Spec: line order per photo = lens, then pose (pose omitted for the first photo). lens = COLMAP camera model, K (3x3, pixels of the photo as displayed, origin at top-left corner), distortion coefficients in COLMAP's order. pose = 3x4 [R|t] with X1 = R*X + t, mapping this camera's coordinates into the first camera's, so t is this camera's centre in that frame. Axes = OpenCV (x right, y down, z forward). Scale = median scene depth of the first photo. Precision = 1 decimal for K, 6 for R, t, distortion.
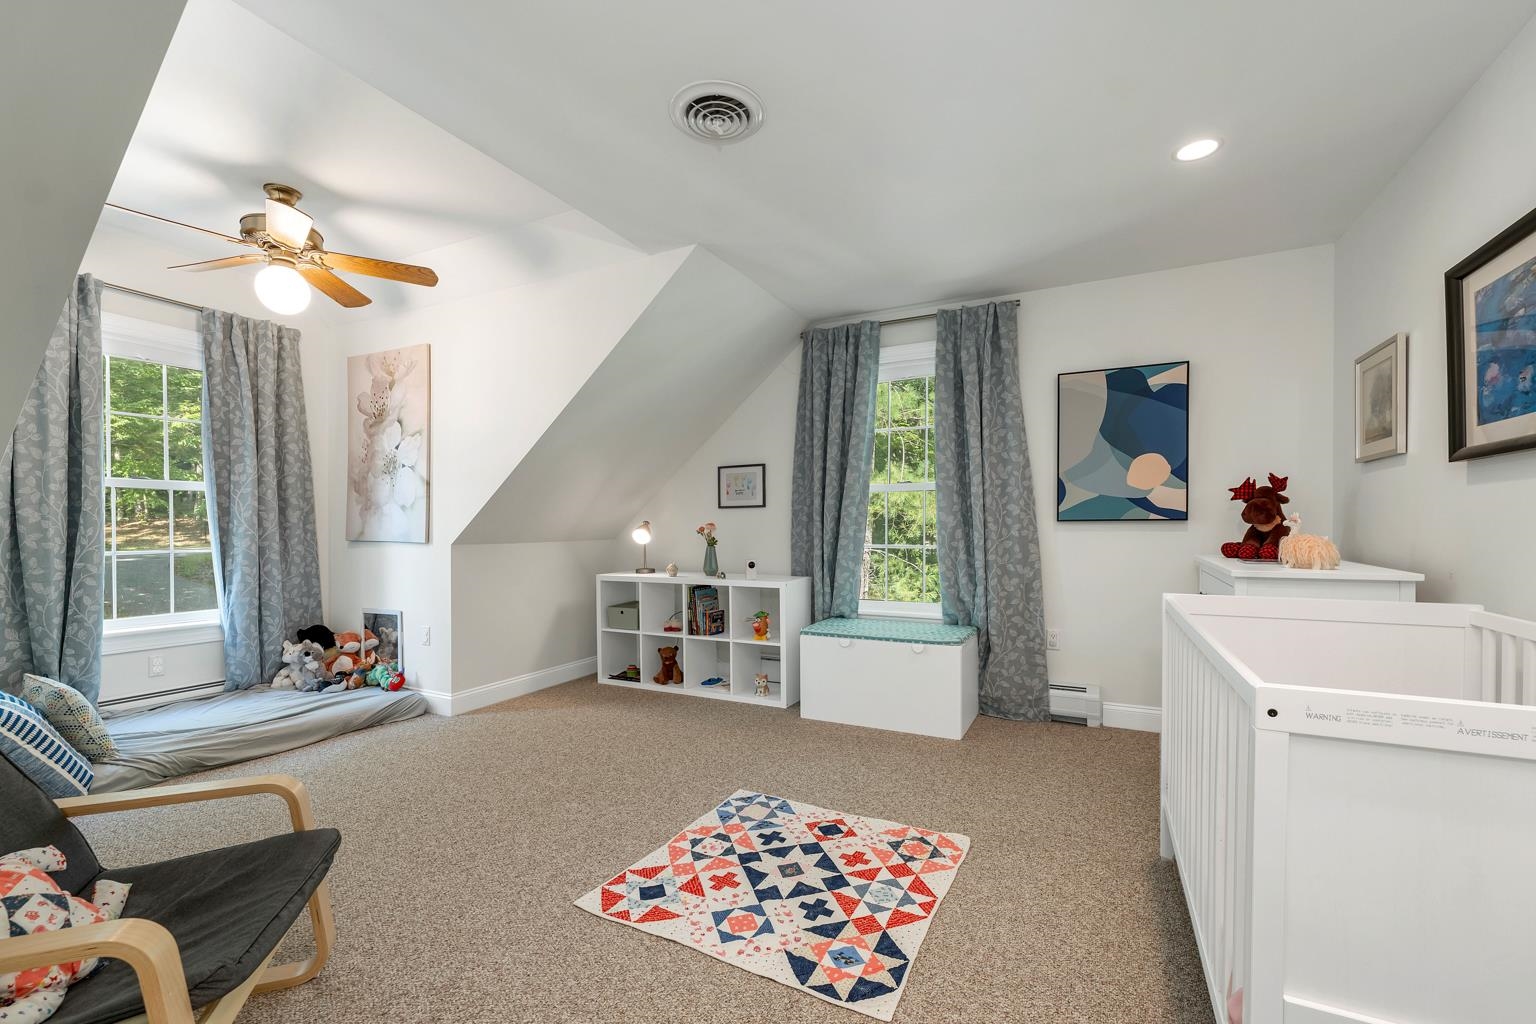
lens RADIAL K [[636.5, 0, 765.7], [0, 636.5, 518.8], [0, 0, 1]] dist [0.003599, -0.000218]
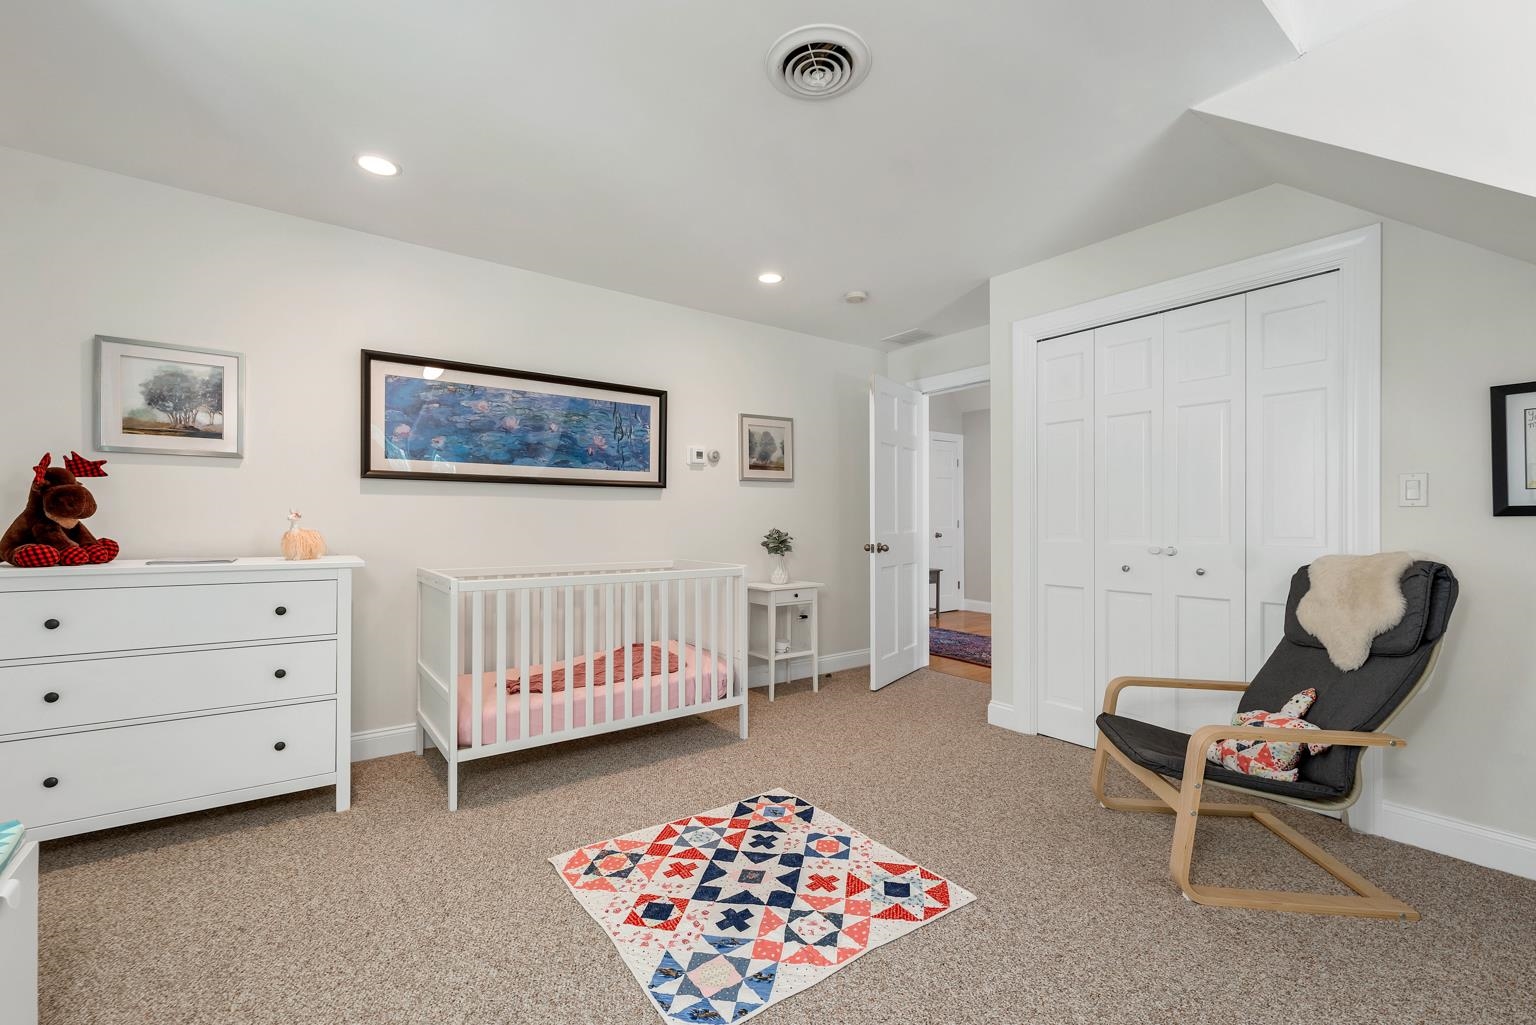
lens RADIAL K [[636.5, 0, 764.7], [0, 636.5, 519.3], [0, 0, 1]] dist [0.003599, -0.000218]
pose [[-0.893660, 0.004404, 0.448723, -0.422278], [-0.002283, 0.999894, -0.014359, 0.026297], [-0.448739, -0.013857, -0.893556, 1.901790]]
